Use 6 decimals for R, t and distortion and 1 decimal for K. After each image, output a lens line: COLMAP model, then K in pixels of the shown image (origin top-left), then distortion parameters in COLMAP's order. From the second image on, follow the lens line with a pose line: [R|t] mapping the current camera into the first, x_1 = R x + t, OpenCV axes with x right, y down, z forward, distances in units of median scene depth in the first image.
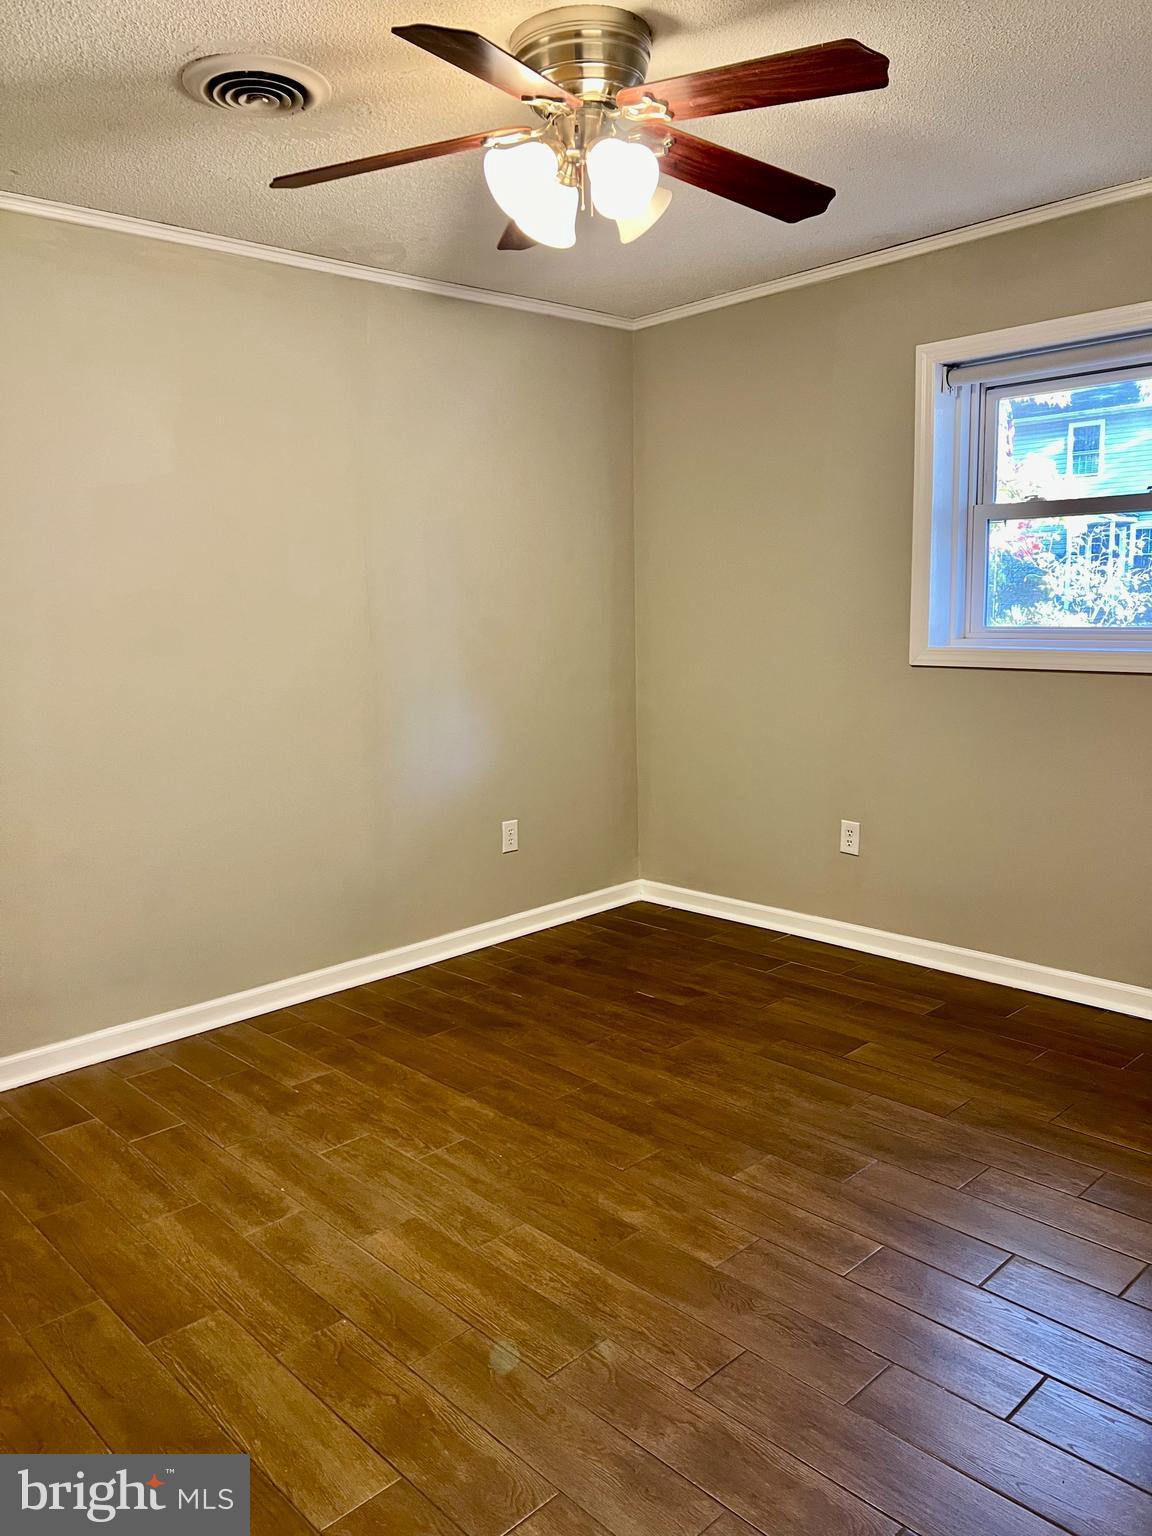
lens RADIAL K [[1140.3, 0, 575.4], [0, 1140.3, 773.0], [0, 0, 1]] dist [0.055718, -0.057165]
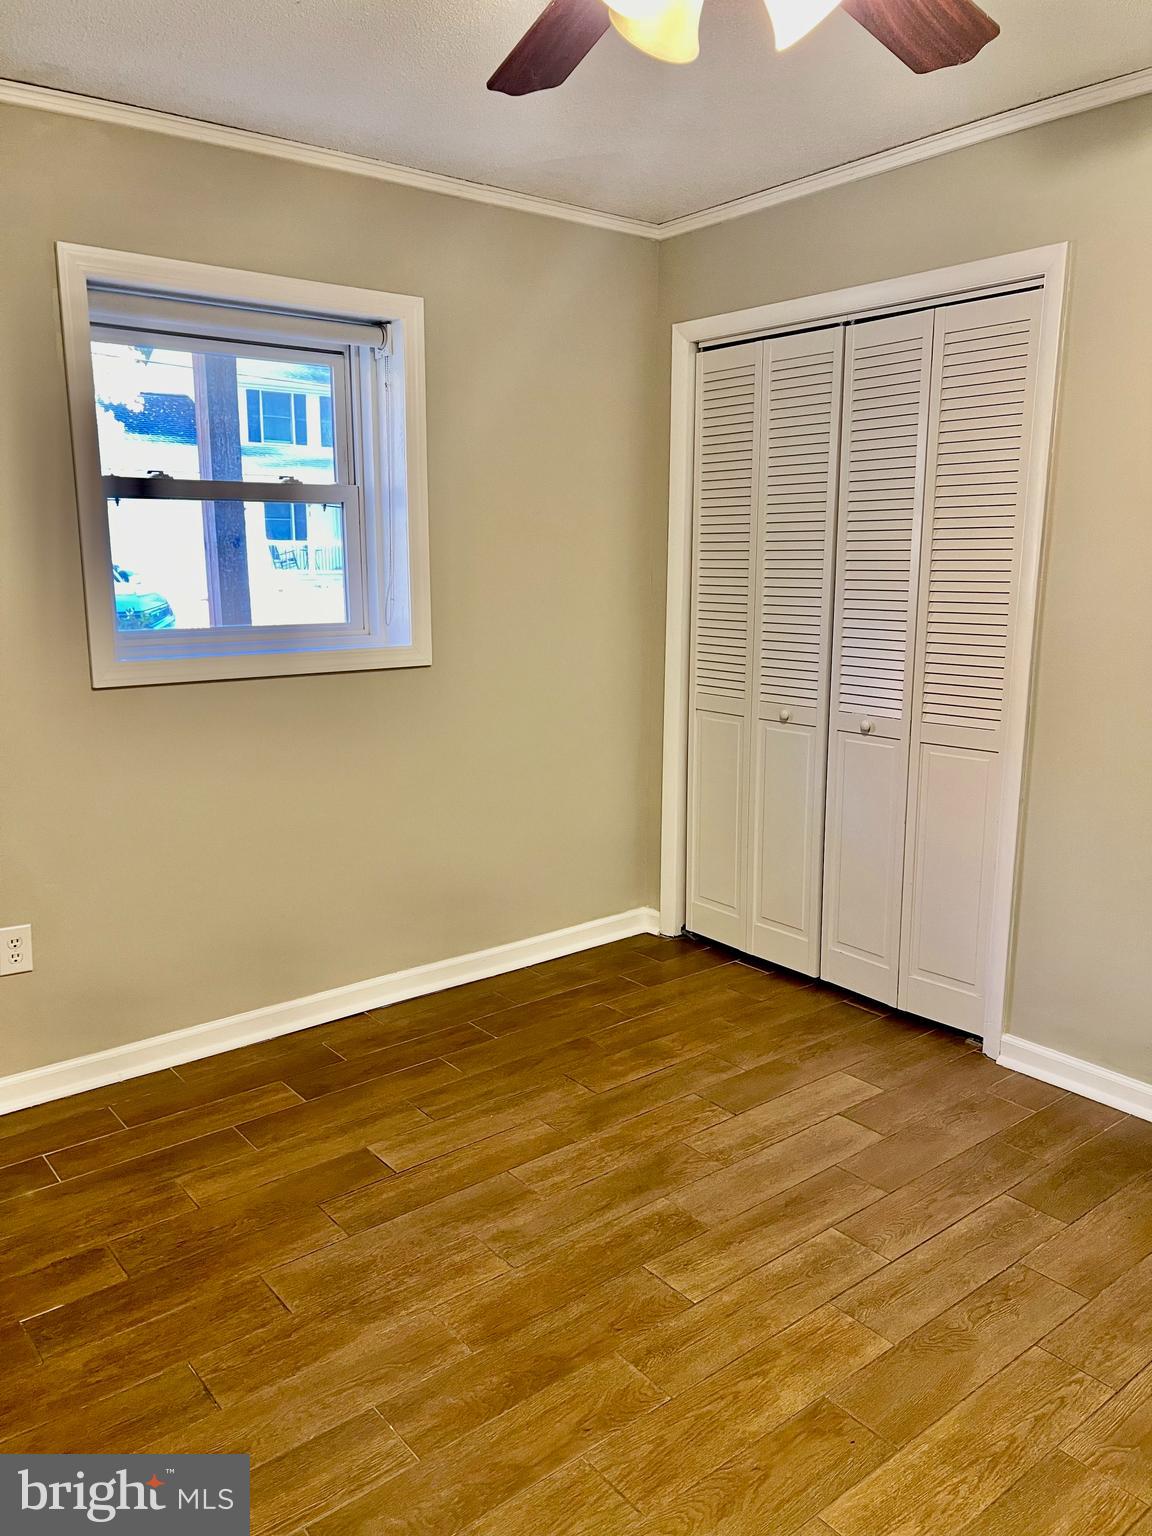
lens RADIAL K [[1140.3, 0, 575.4], [0, 1140.3, 773.0], [0, 0, 1]] dist [0.055718, -0.057165]
pose [[0.096581, -0.167581, 0.981116, -0.518860], [0.159608, 0.975575, 0.150923, -0.130549], [-0.982445, 0.142018, 0.120969, 0.786520]]
